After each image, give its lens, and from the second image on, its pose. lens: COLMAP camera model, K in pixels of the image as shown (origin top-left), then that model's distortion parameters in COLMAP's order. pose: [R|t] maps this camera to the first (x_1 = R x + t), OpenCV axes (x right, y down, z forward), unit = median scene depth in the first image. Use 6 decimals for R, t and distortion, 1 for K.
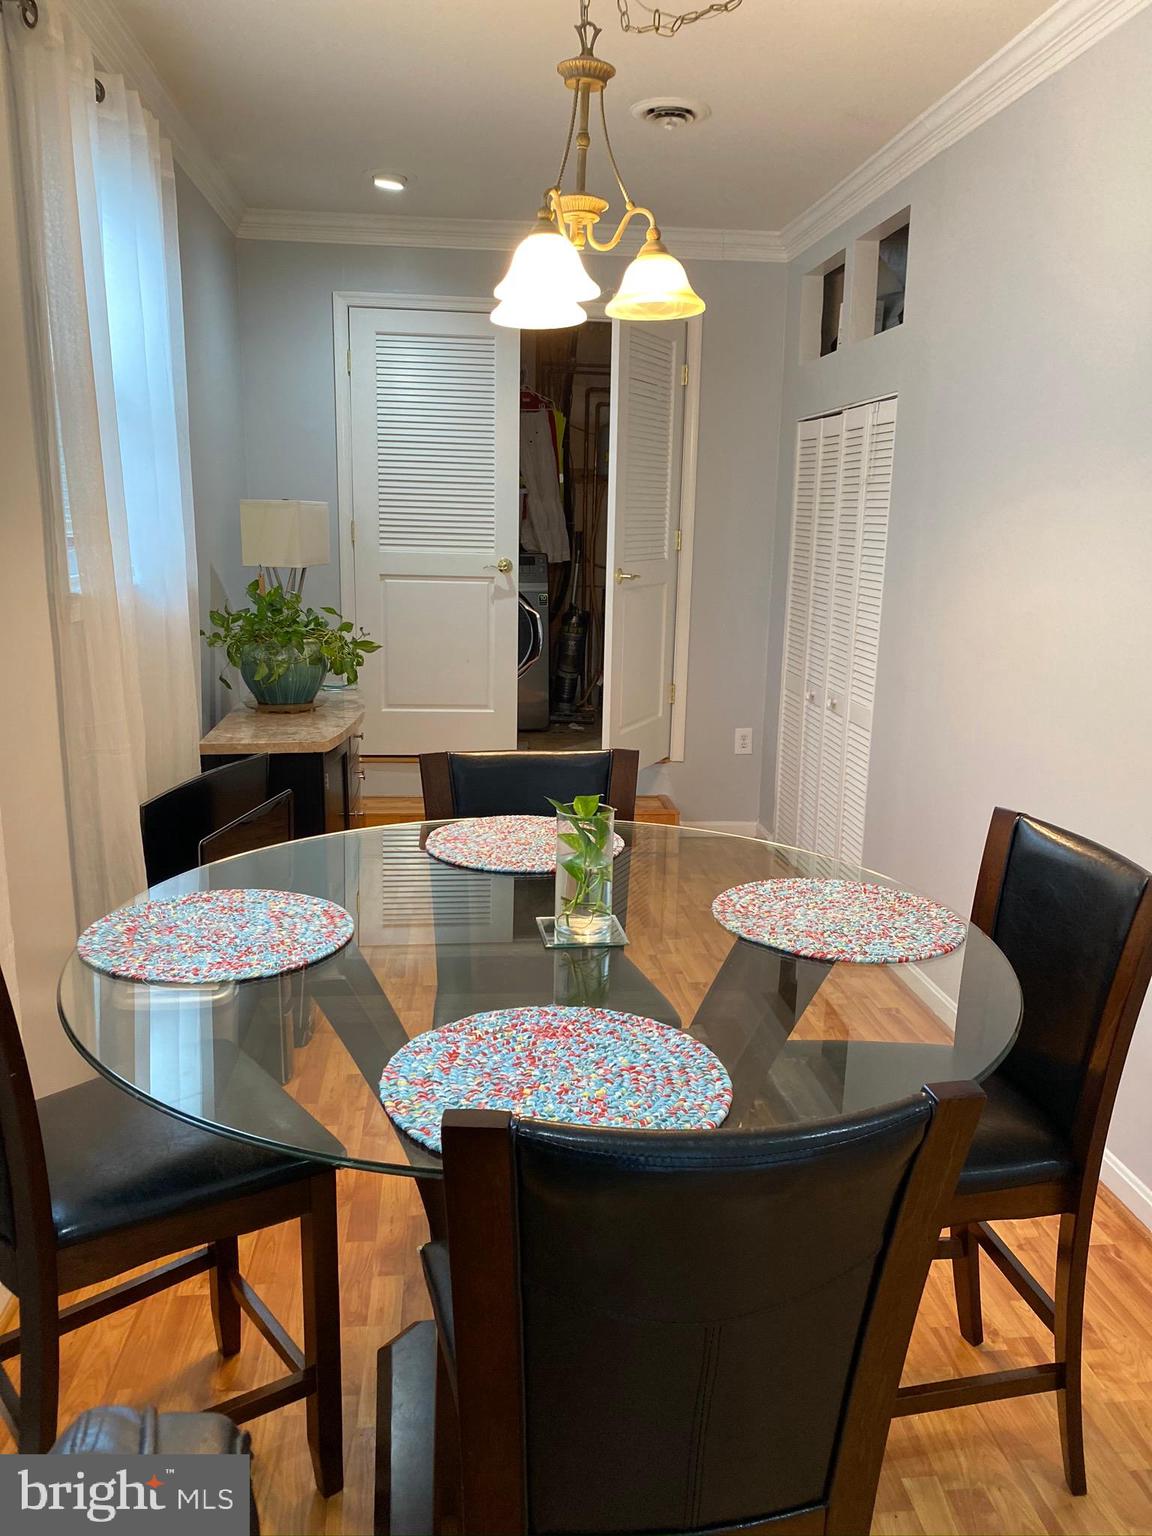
lens RADIAL K [[1176.7, 0, 574.8], [0, 1176.7, 767.2], [0, 0, 1]] dist [0.051018, -0.057337]
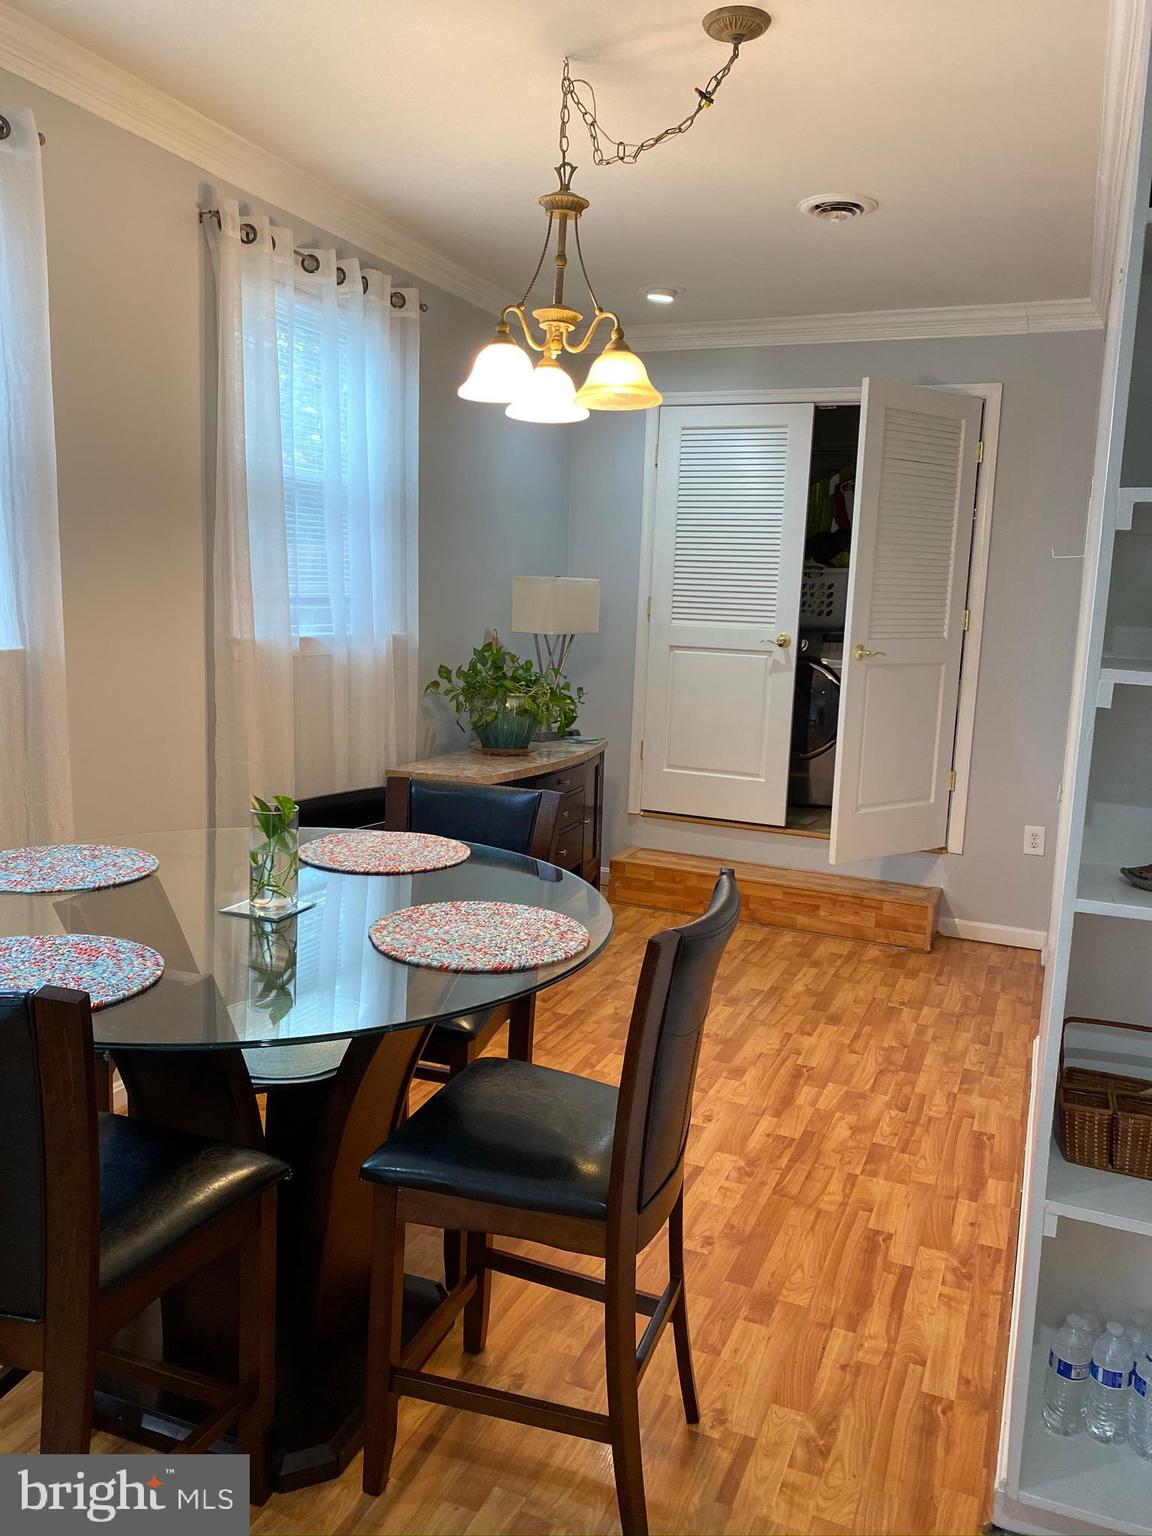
lens RADIAL K [[1176.7, 0, 563.2], [0, 1176.7, 756.5], [0, 0, 1]] dist [0.051018, -0.057337]
pose [[0.872464, 0.084071, -0.481392, 0.592297], [-0.122101, 0.991348, -0.048163, 0.004587], [0.473178, 0.100799, 0.875181, 0.040835]]
